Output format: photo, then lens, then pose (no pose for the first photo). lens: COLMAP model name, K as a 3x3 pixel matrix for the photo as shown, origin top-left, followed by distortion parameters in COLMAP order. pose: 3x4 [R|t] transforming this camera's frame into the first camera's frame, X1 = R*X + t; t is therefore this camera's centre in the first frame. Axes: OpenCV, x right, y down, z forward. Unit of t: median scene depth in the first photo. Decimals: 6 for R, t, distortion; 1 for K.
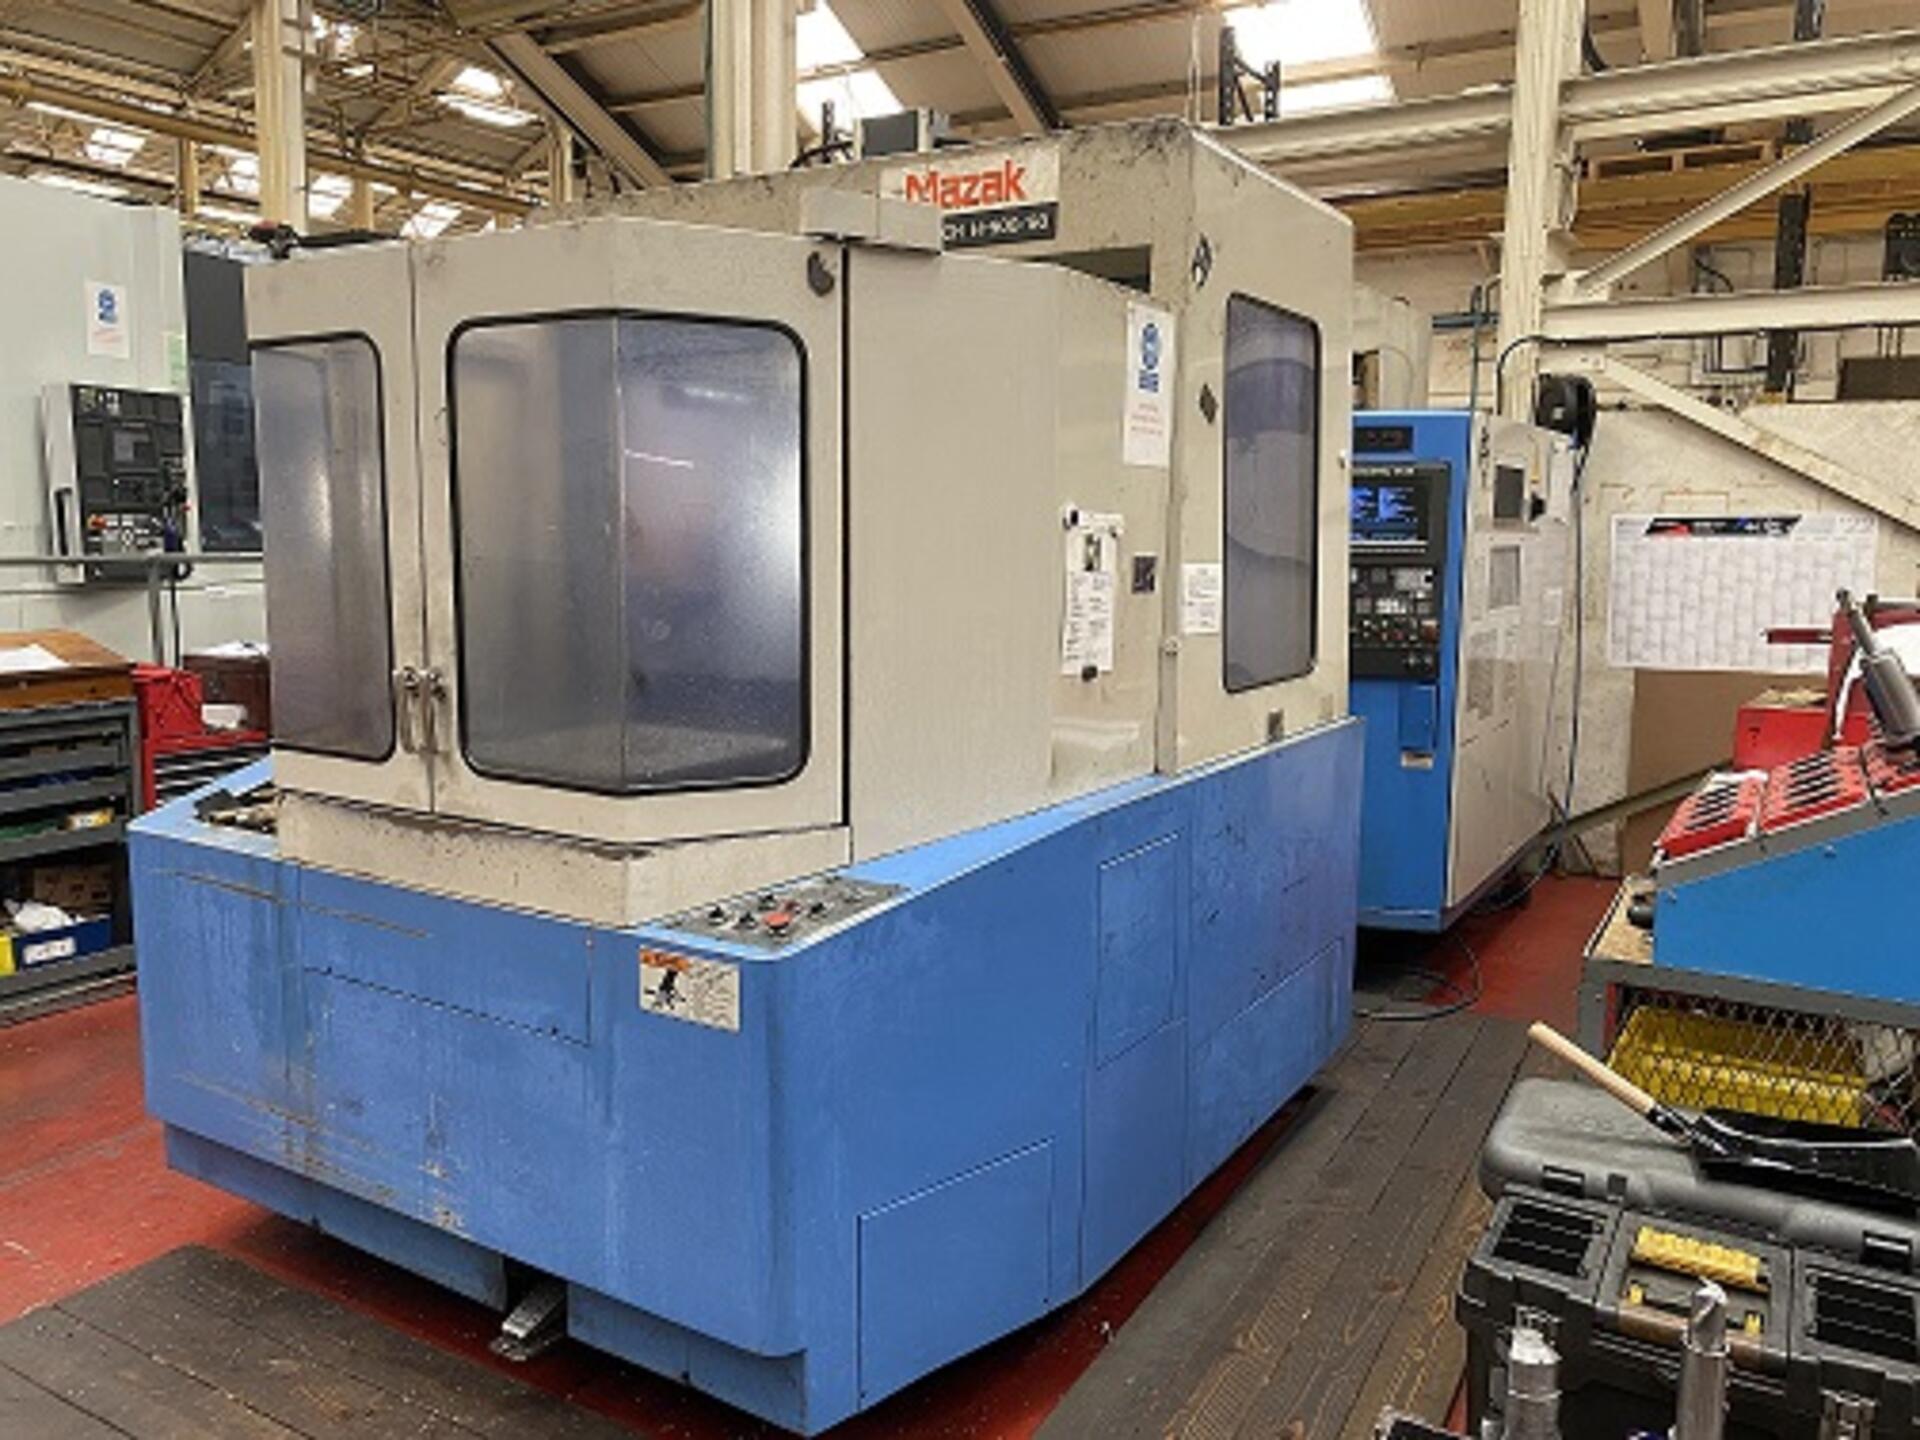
lens RADIAL K [[1471.5, 0, 960.0], [0, 1471.5, 720.0], [0, 0, 1]] dist [0.074238, -0.000794]
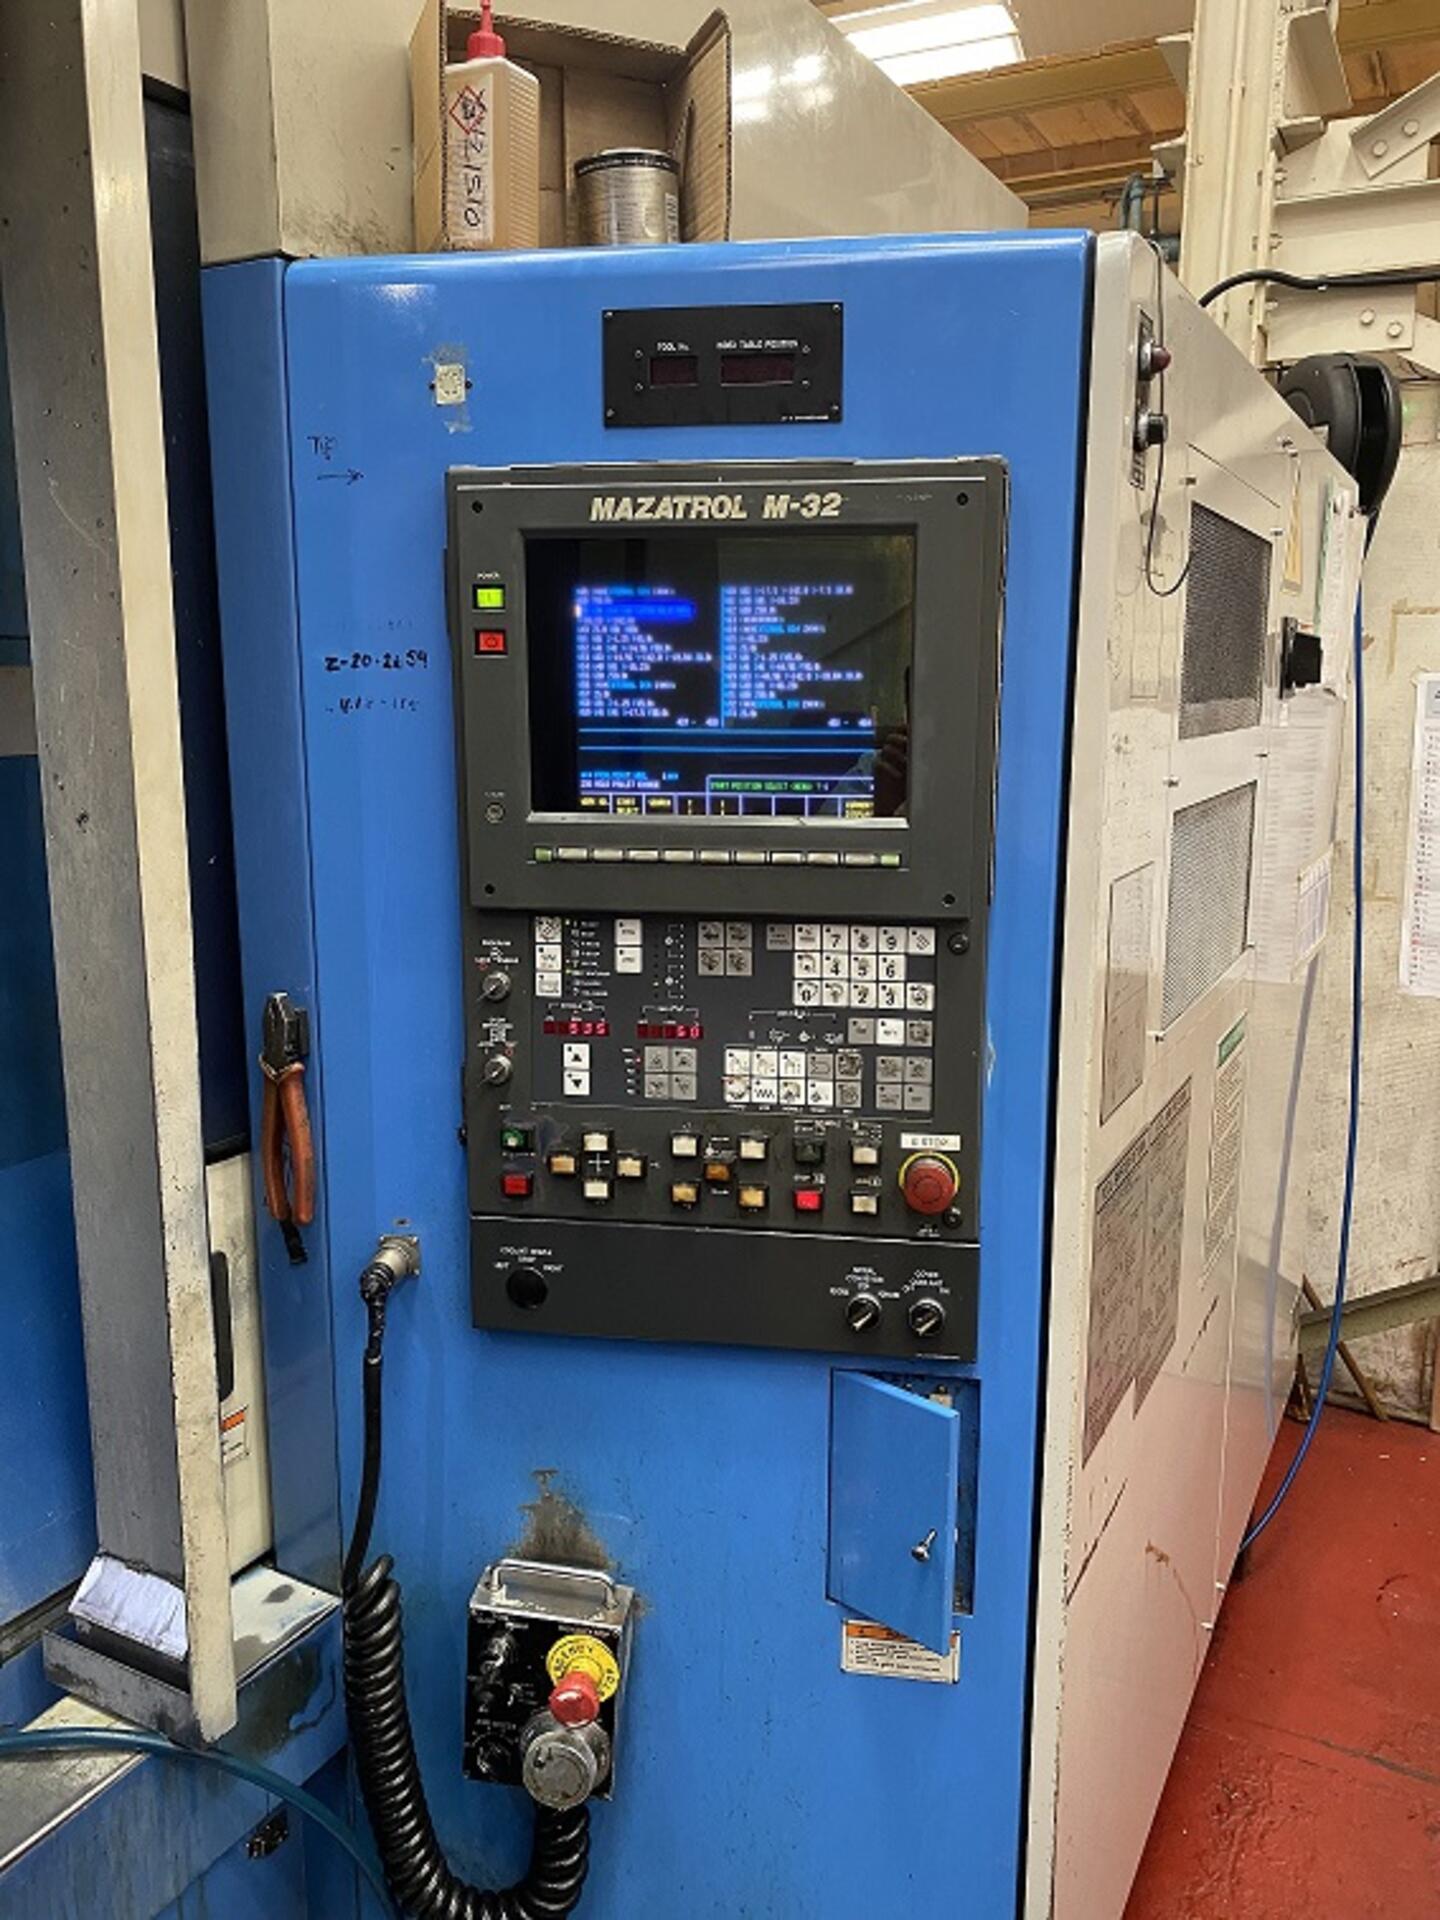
lens RADIAL K [[1471.5, 0, 720.0], [0, 1471.5, 960.0], [0, 0, 1]] dist [0.074238, -0.000794]
pose [[0.998136, -0.020476, 0.057495, 0.267513], [0.017178, 0.998211, 0.057274, -0.109803], [-0.058564, -0.056180, 0.996702, 0.757708]]
